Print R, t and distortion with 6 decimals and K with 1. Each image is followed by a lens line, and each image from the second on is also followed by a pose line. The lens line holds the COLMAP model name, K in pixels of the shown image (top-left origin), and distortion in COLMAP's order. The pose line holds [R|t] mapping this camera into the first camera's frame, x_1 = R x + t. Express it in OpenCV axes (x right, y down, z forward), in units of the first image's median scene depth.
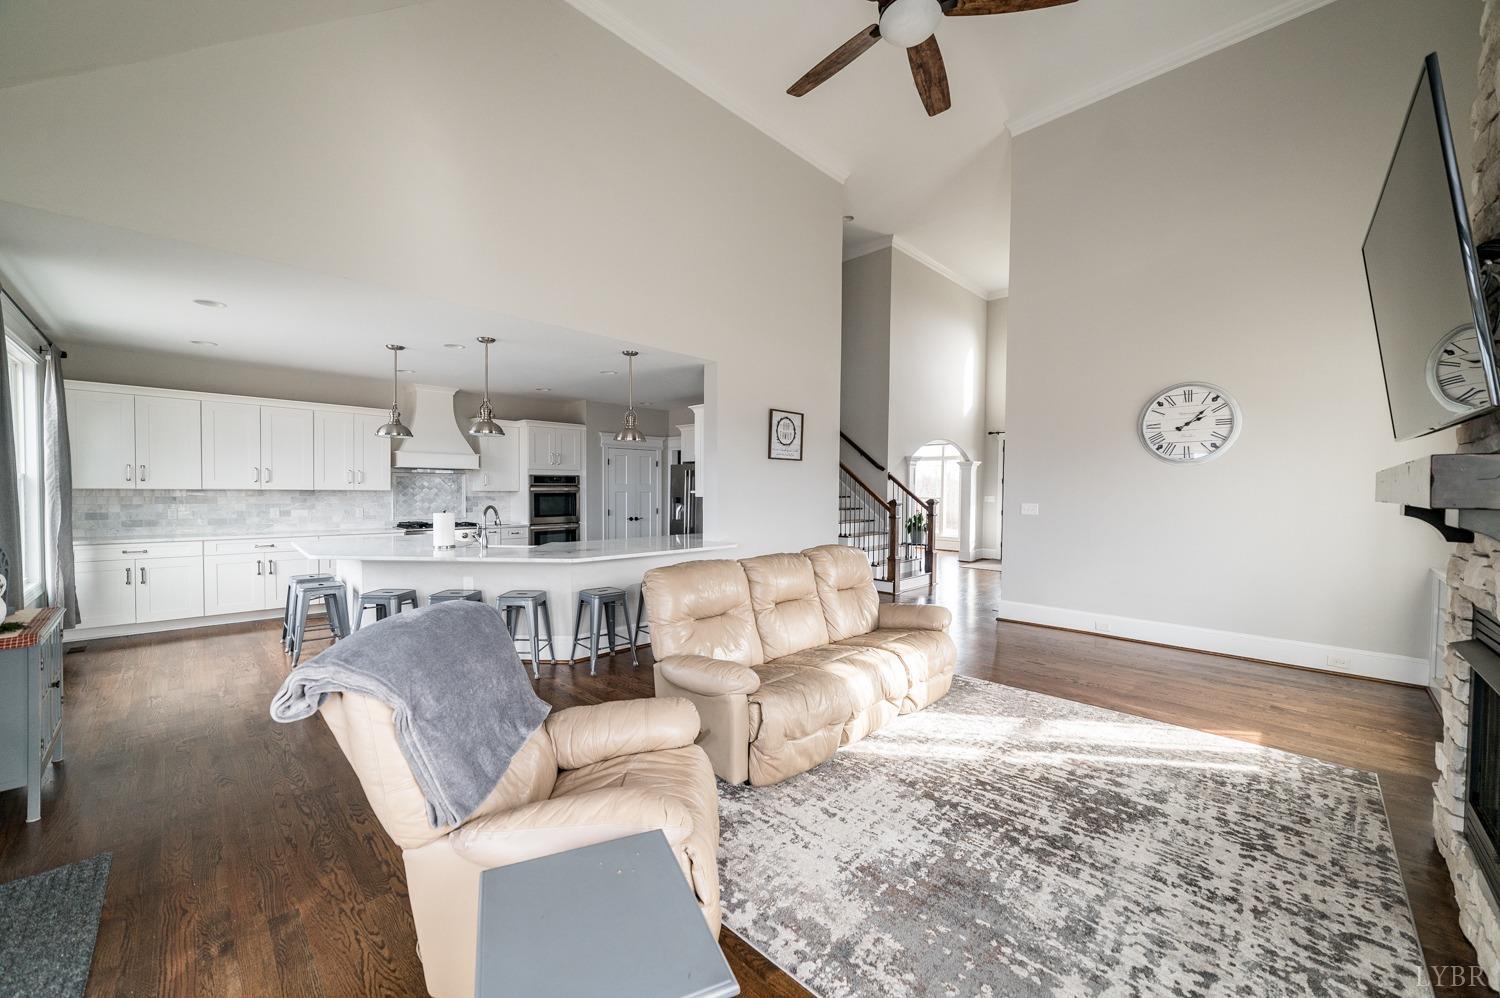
lens RADIAL K [[578.4, 0, 751.0], [0, 578.4, 506.0], [0, 0, 1]] dist [-0.006673, 0.001734]
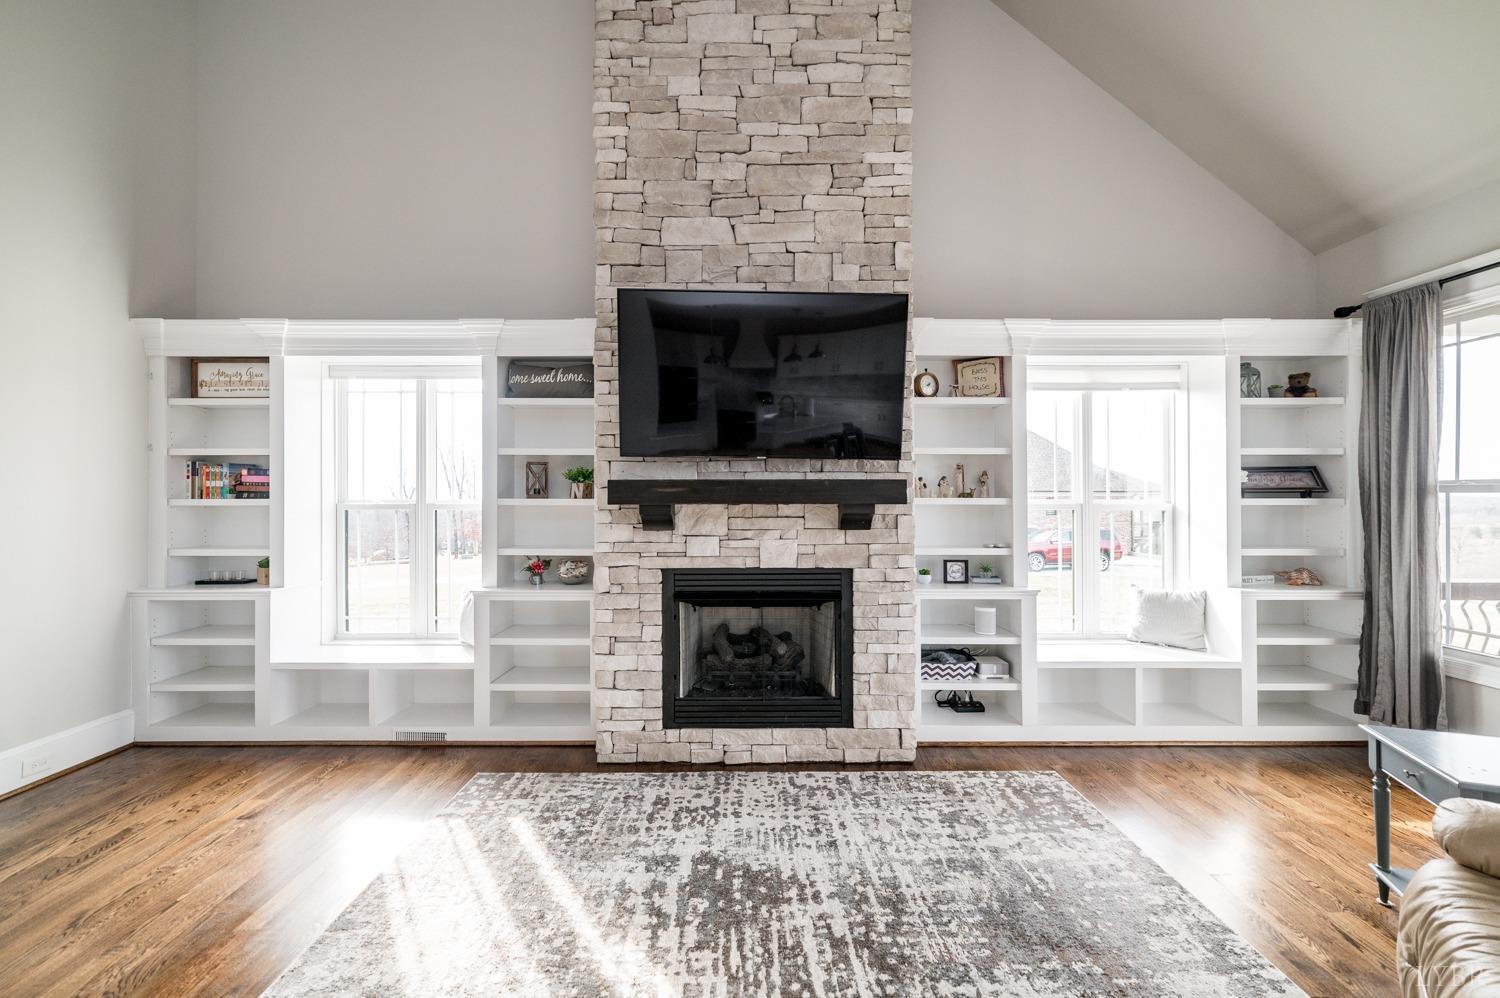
lens RADIAL K [[578.4, 0, 754.3], [0, 578.4, 499.3], [0, 0, 1]] dist [-0.006673, 0.001734]
pose [[-0.700718, -0.003729, 0.713429, 0.005957], [0.018618, 0.999550, 0.023511, -0.023510], [-0.713196, 0.029758, -0.700333, 0.823381]]
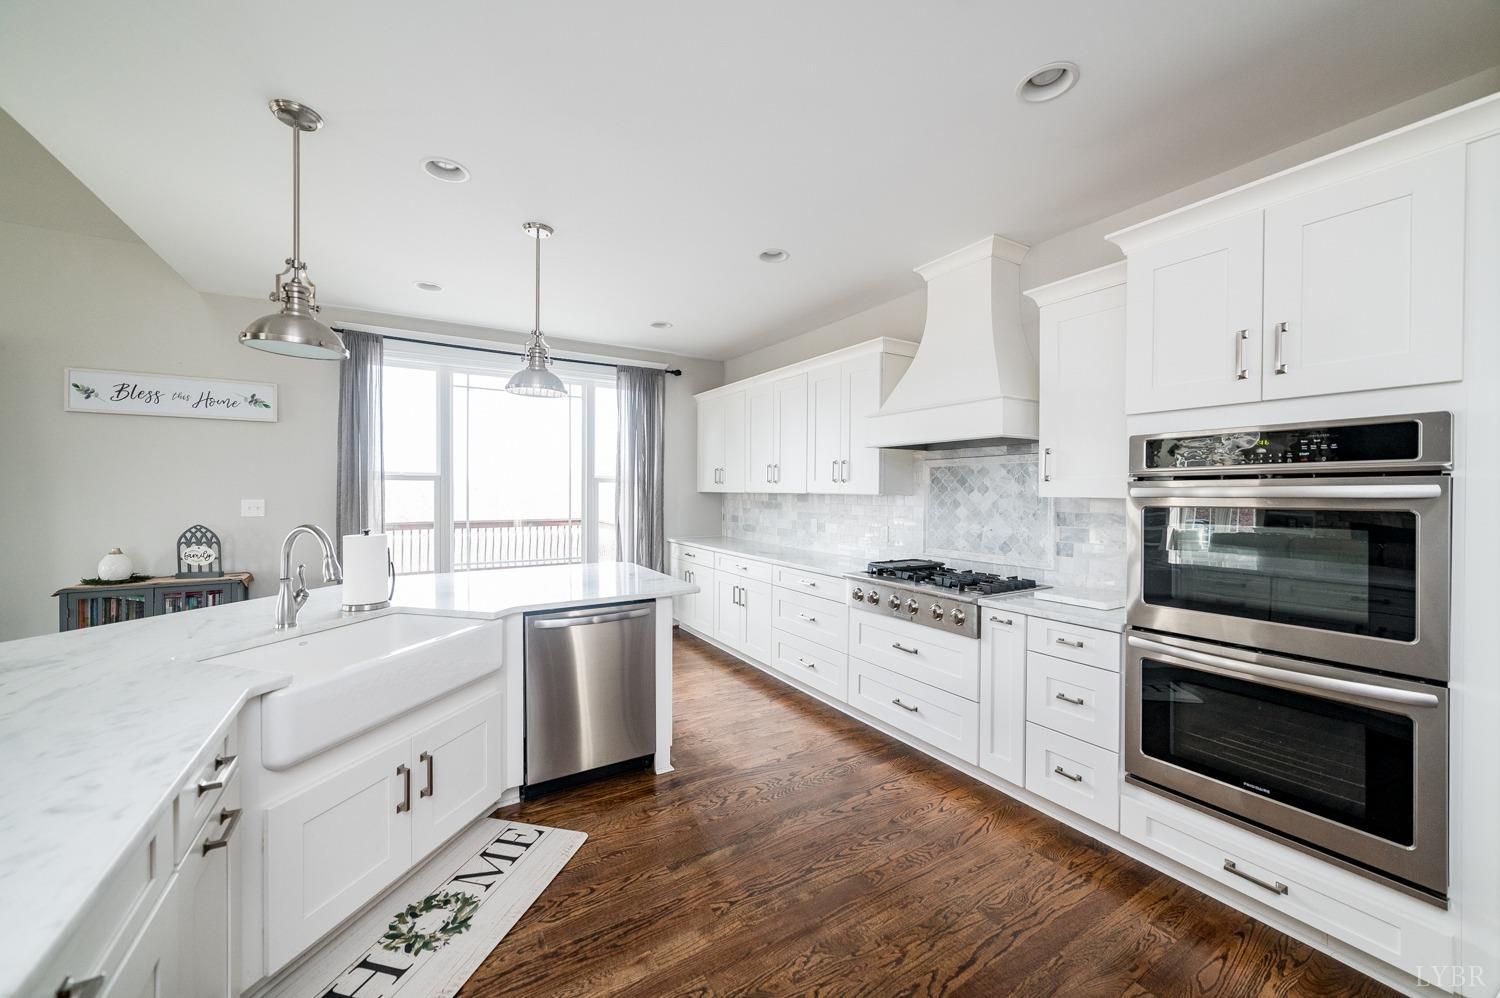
lens RADIAL K [[578.4, 0, 748.5], [0, 578.4, 493.4], [0, 0, 1]] dist [-0.006673, 0.001734]
pose [[-0.248795, -0.008551, -0.968519, -0.134005], [-0.039697, 0.999211, 0.001375, -0.034227], [0.967742, 0.038790, -0.248938, 1.432098]]
